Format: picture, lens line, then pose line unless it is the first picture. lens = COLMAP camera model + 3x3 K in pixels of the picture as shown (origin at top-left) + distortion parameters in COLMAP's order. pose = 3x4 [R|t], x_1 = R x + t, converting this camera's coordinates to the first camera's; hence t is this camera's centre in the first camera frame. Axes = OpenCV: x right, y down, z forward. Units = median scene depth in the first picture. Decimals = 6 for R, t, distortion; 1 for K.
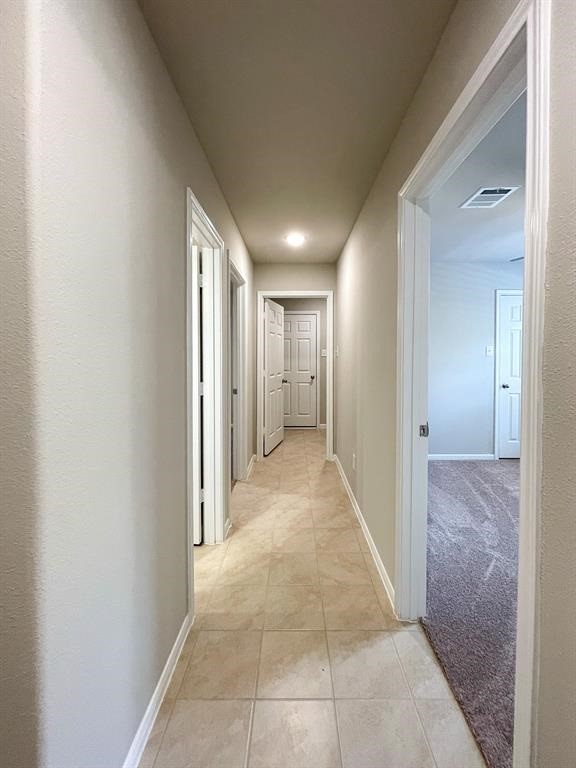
lens RADIAL K [[321.1, 0, 288.0], [0, 321.1, 364.1], [0, 0, 1]] dist [-0.020218, 0.000052]
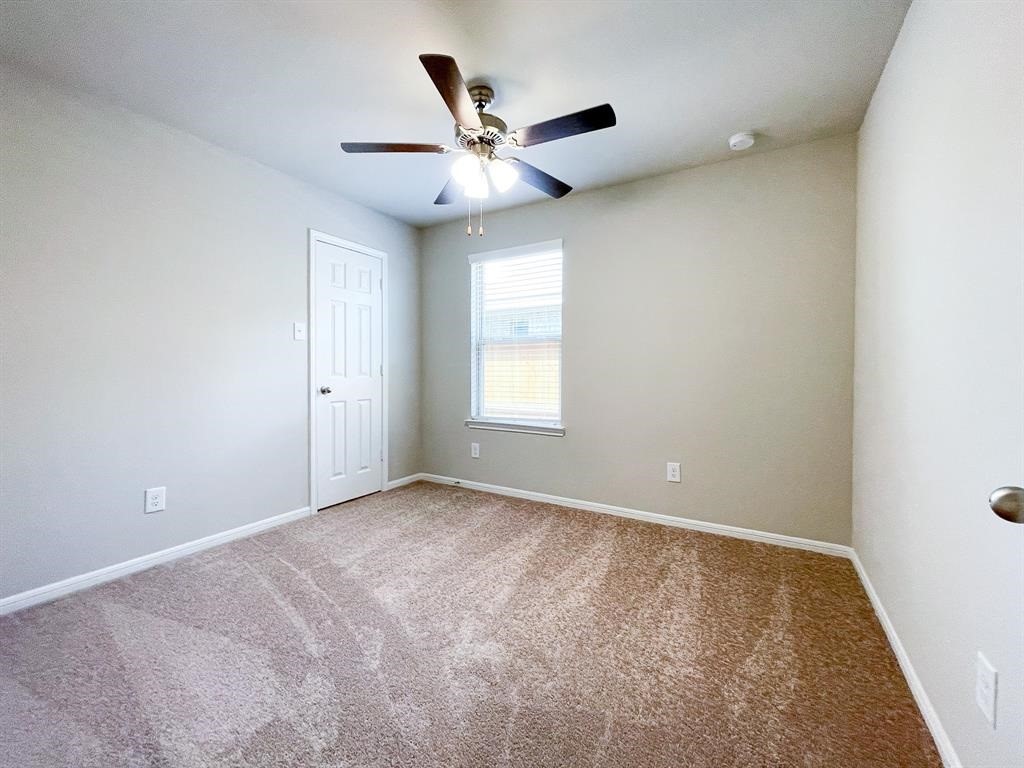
lens RADIAL K [[417.9, 0, 510.1], [0, 417.9, 379.3], [0, 0, 1]] dist [-0.000936, -0.000029]
pose [[0.501105, -0.009440, 0.865335, 0.165819], [0.012616, 0.999914, 0.003602, 0.050495], [-0.865295, 0.009112, 0.501181, 0.289606]]
